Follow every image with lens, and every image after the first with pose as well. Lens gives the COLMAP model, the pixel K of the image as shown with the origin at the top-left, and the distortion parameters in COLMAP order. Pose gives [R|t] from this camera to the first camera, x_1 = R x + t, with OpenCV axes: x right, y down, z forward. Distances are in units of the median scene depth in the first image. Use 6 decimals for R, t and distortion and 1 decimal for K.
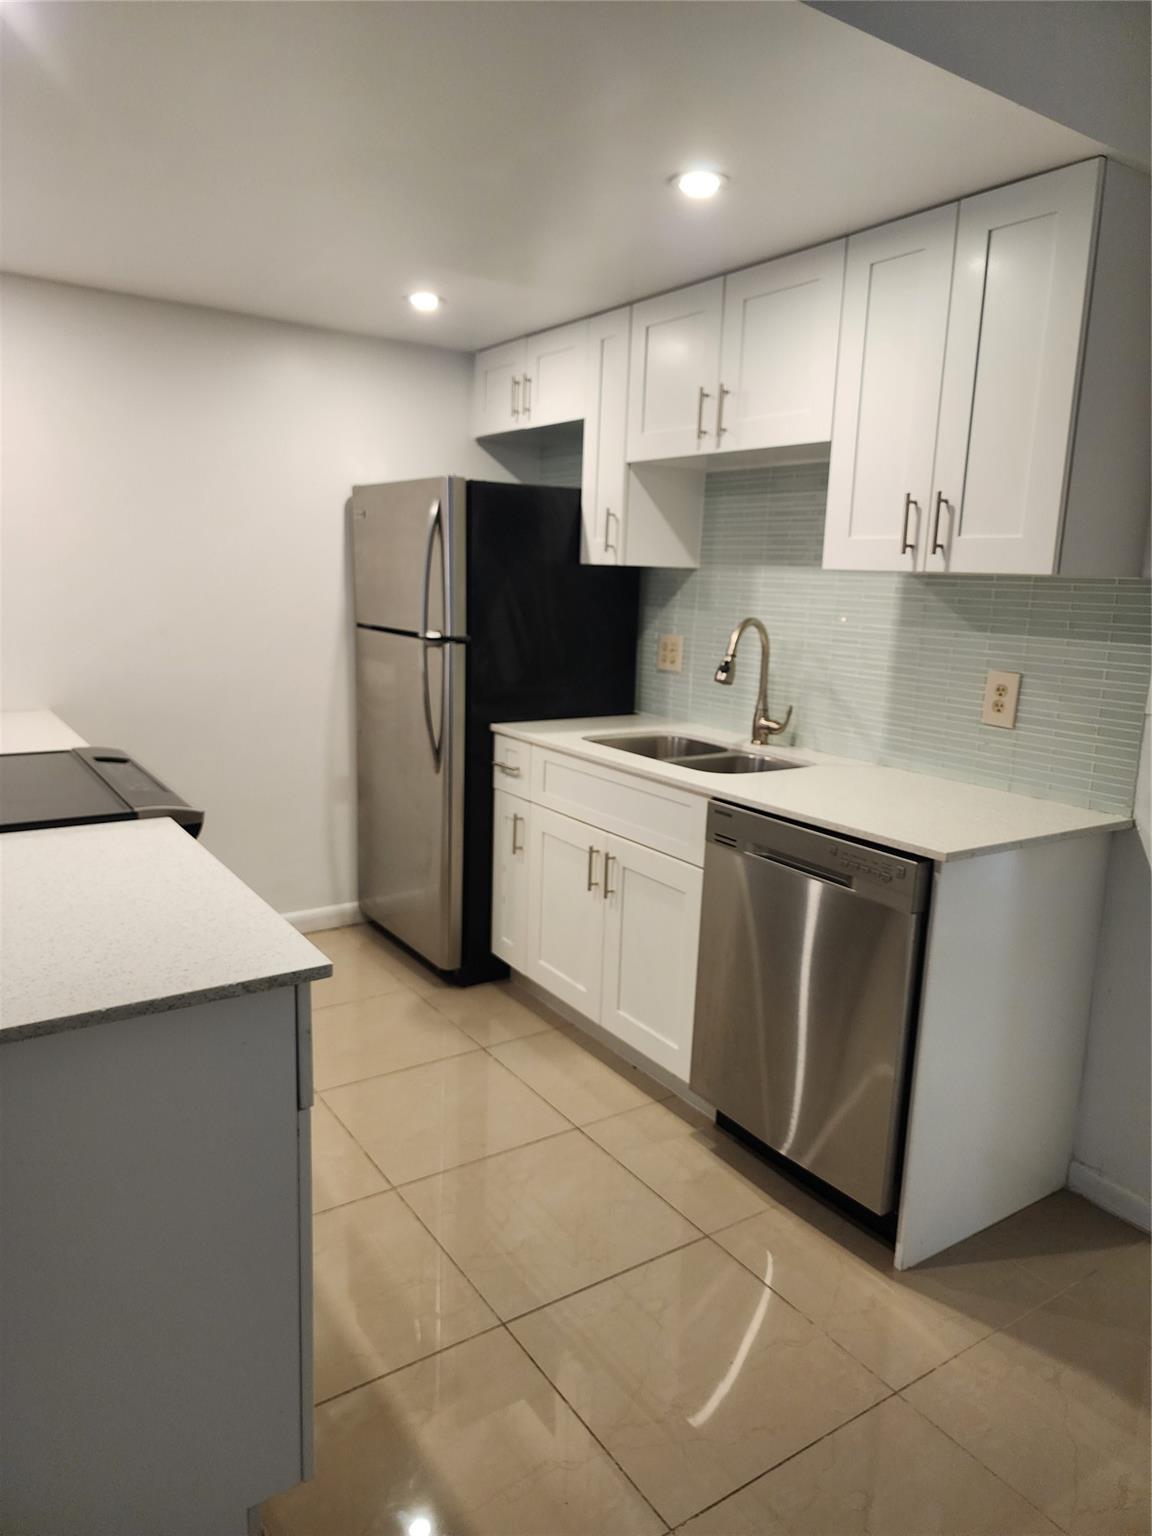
lens RADIAL K [[1027.7, 0, 580.2], [0, 1027.7, 778.5], [0, 0, 1]] dist [0.013629, 0.002990]
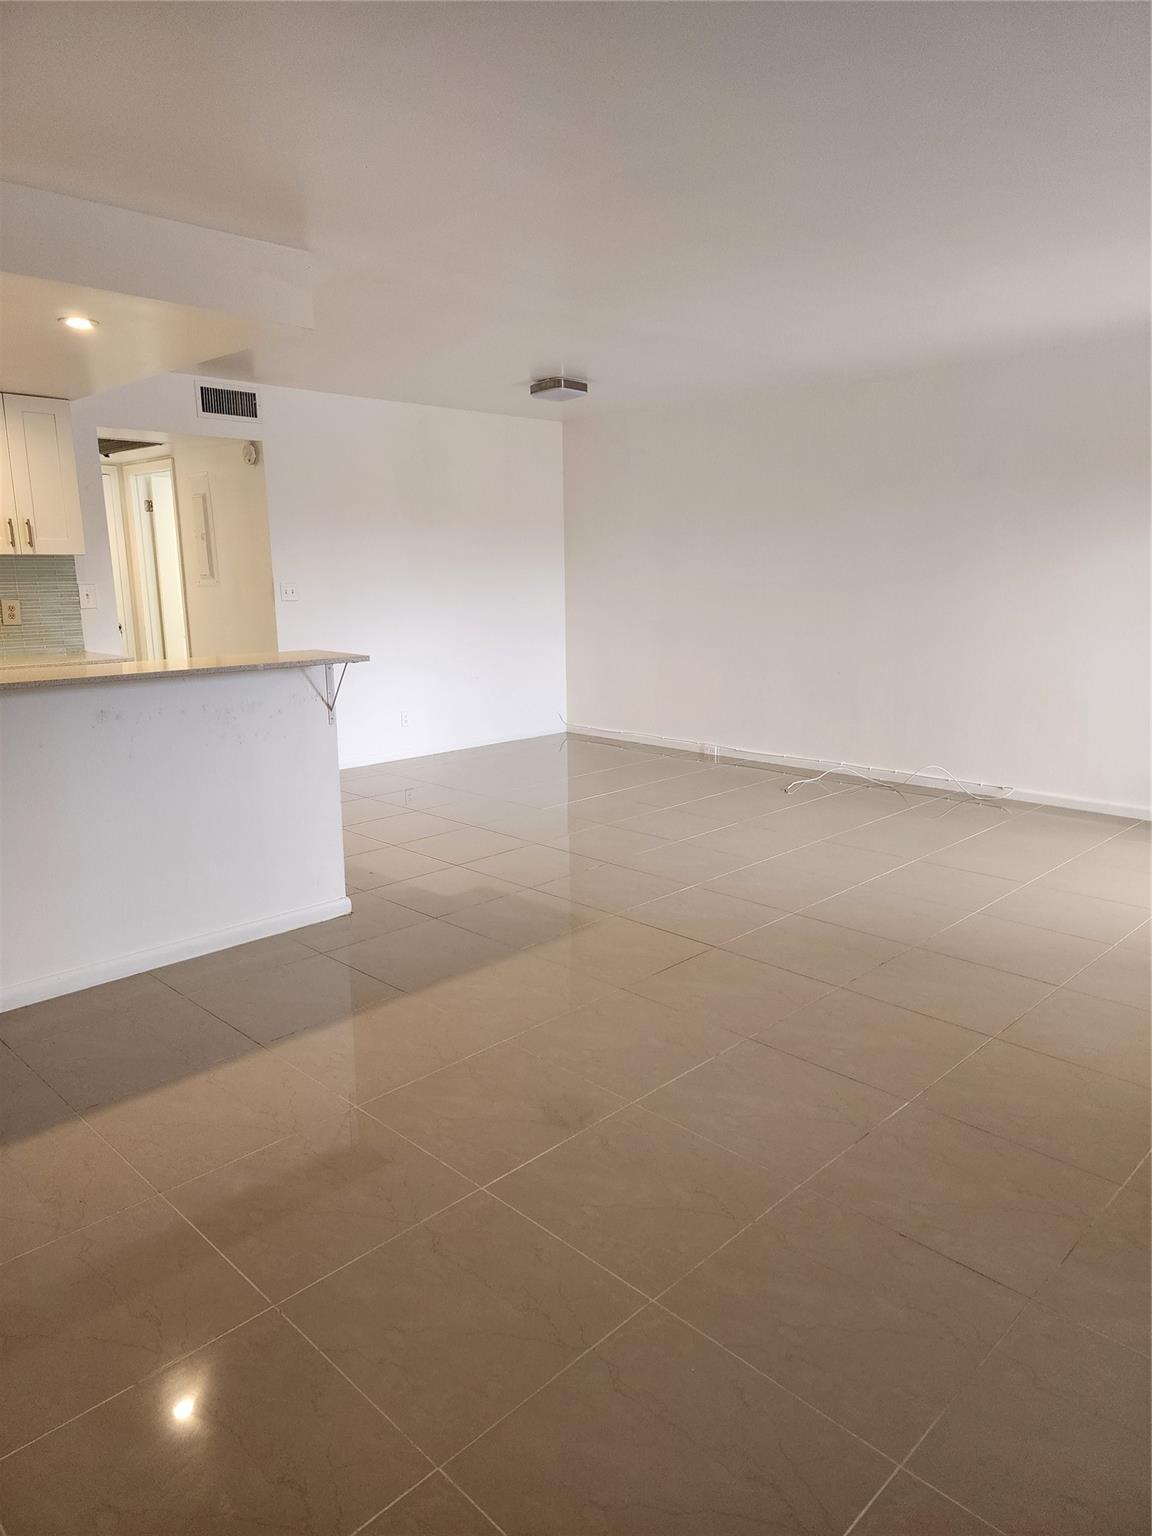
lens RADIAL K [[1027.7, 0, 577.0], [0, 1027.7, 770.3], [0, 0, 1]] dist [0.013629, 0.002990]
pose [[-0.203951, -0.223240, 0.953188, -1.650029], [0.191676, 0.945703, 0.262499, -0.087972], [-0.960033, 0.236240, -0.150088, 0.223669]]
